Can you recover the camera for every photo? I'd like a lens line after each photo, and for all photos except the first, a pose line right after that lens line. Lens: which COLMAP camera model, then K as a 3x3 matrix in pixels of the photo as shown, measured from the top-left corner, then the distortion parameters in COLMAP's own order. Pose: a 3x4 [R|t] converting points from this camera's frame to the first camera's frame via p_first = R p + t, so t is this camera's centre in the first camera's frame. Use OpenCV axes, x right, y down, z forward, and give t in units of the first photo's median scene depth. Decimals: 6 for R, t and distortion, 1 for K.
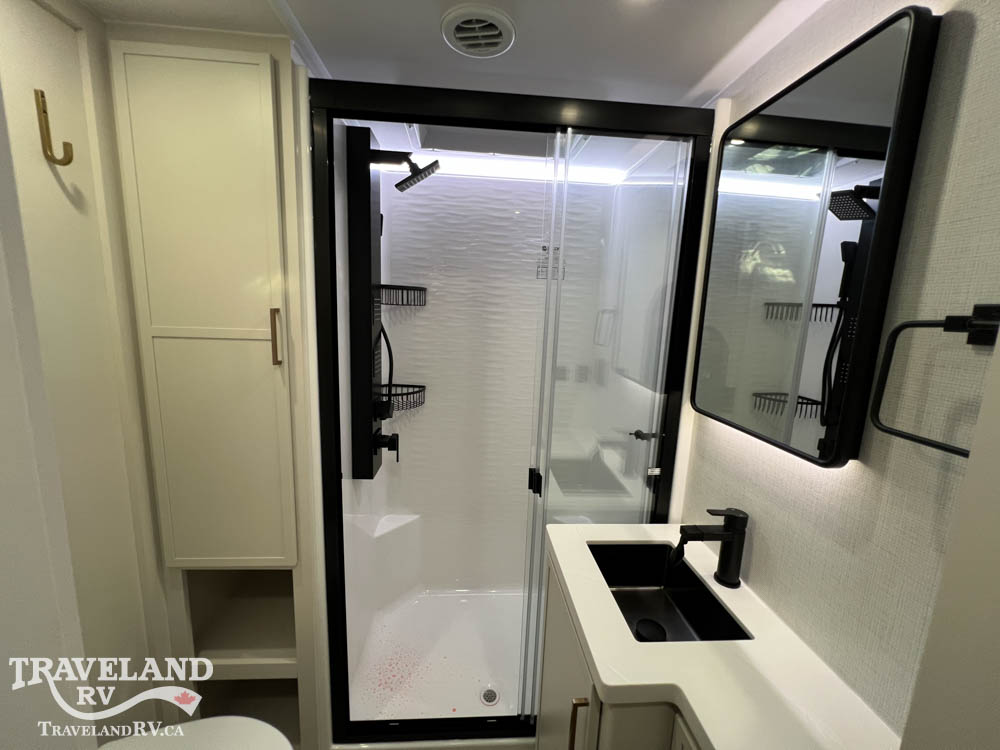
lens RADIAL K [[399.1, 0, 498.0], [0, 399.1, 371.4], [0, 0, 1]] dist [-0.002602, 0.001144]
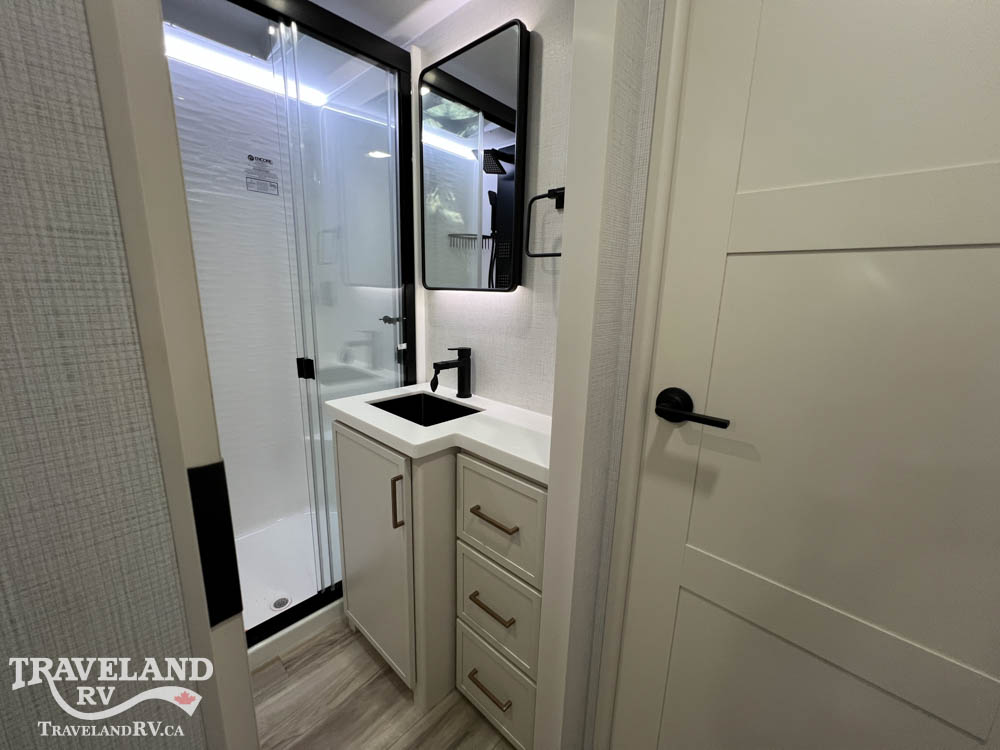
lens RADIAL K [[399.1, 0, 499.9], [0, 399.1, 369.9], [0, 0, 1]] dist [-0.002602, 0.001144]
pose [[0.735684, -0.164081, 0.657150, -0.232891], [0.110747, 0.986297, 0.122282, 0.207585], [-0.668210, -0.017183, 0.743775, -0.158108]]
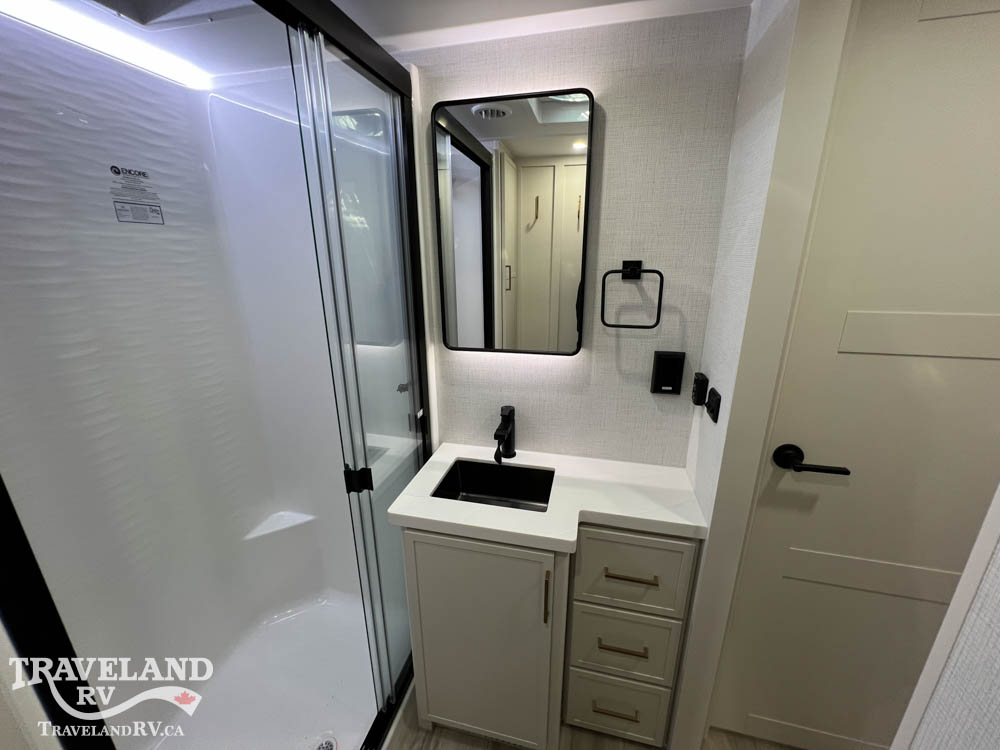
lens RADIAL K [[399.1, 0, 504.5], [0, 399.1, 371.1], [0, 0, 1]] dist [-0.002602, 0.001144]
pose [[0.311967, -0.314940, 0.896376, -0.513035], [0.164660, 0.947106, 0.275457, -0.134716], [-0.935716, 0.061664, 0.347324, 0.389294]]
